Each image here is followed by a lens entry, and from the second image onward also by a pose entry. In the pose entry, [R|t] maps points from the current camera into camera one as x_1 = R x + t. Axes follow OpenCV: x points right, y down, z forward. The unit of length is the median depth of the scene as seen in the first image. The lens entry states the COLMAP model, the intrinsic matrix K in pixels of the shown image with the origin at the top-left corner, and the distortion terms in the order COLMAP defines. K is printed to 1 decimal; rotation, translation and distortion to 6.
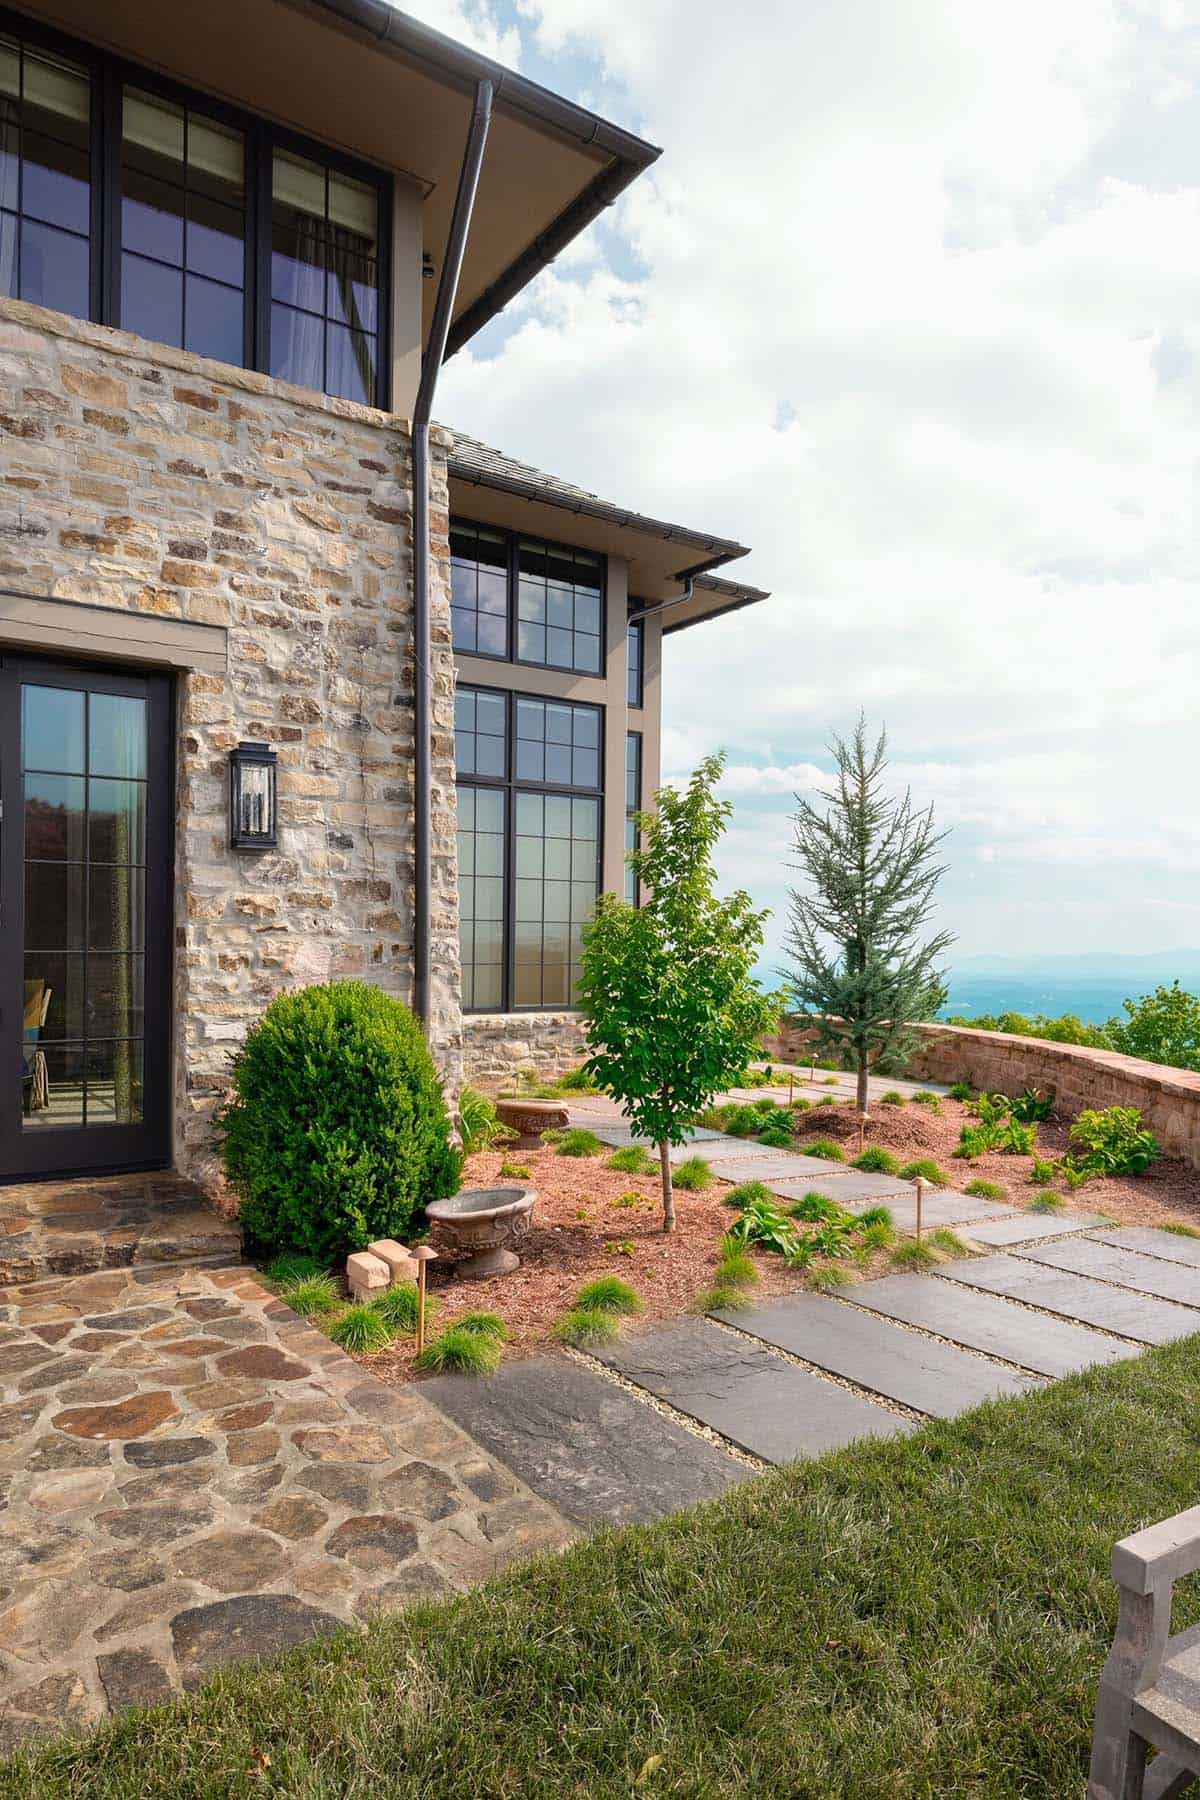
lens RADIAL K [[1096.0, 0, 600.5], [0, 1096.0, 969.4], [0, 0, 1]] dist [-0.005278, -0.000613]
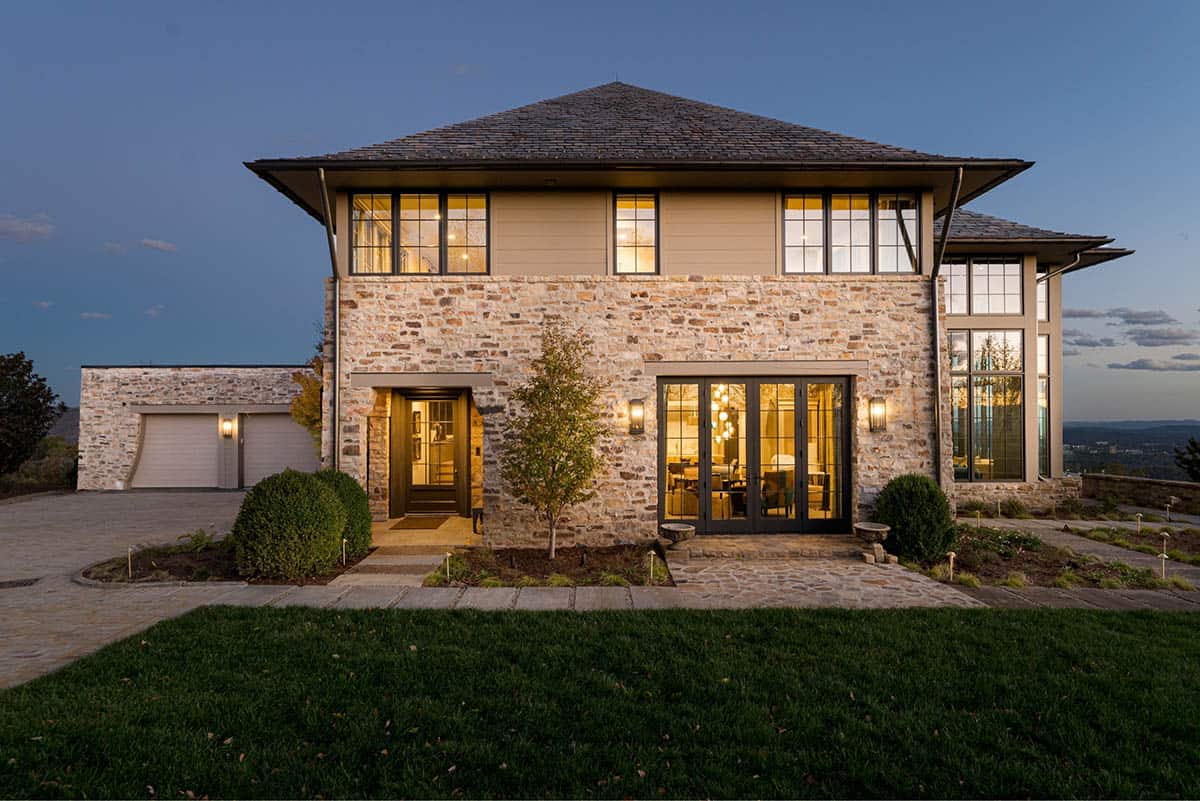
lens RADIAL K [[680.3, 0, 597.1], [0, 680.3, 420.7], [0, 0, 1]] dist [0.013566, 0.000141]
pose [[0.837377, -0.020734, -0.546232, 0.064975], [0.003250, 0.999452, -0.032955, -0.075484], [0.546616, 0.025820, 0.836985, -0.988237]]
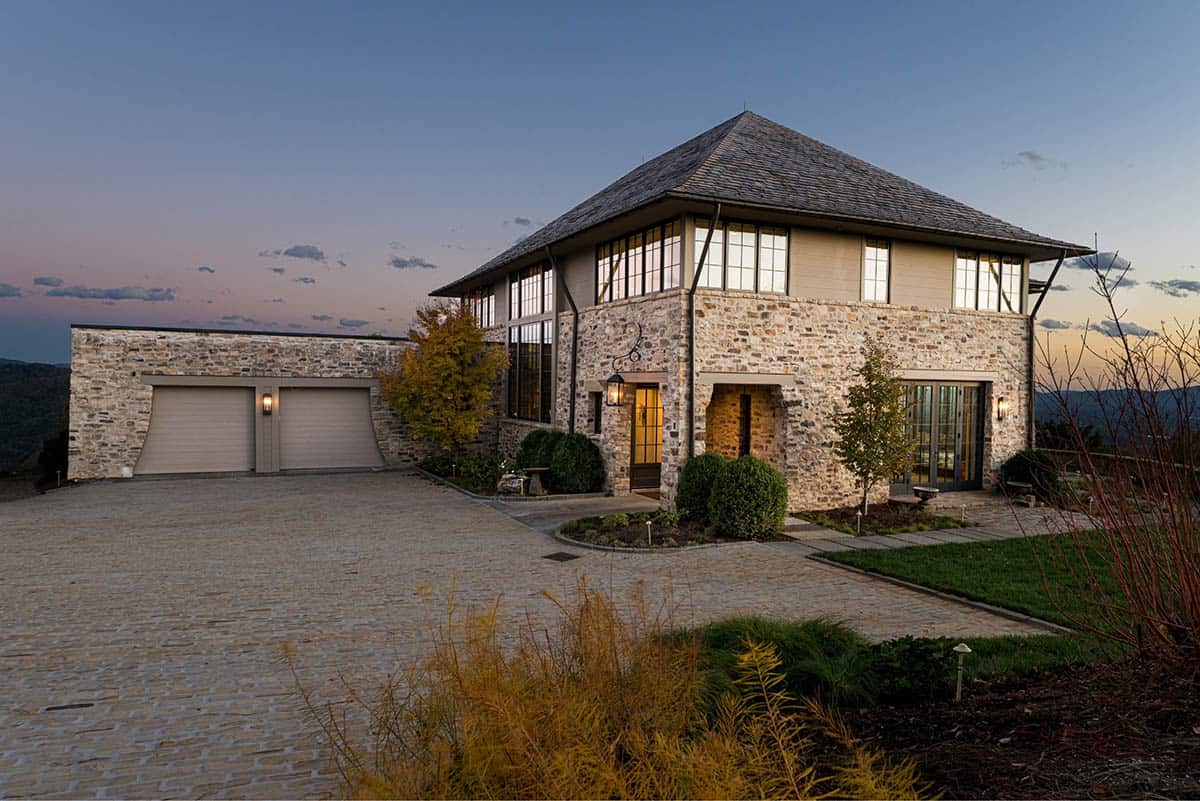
lens RADIAL K [[783.6, 0, 600.0], [0, 783.6, 424.6], [0, 0, 1]] dist [0.000725, 0.000339]
pose [[0.988800, 0.007213, -0.149075, -1.427140], [-0.003912, 0.999741, 0.022424, -0.151190], [0.149198, -0.021590, 0.988572, -2.357820]]
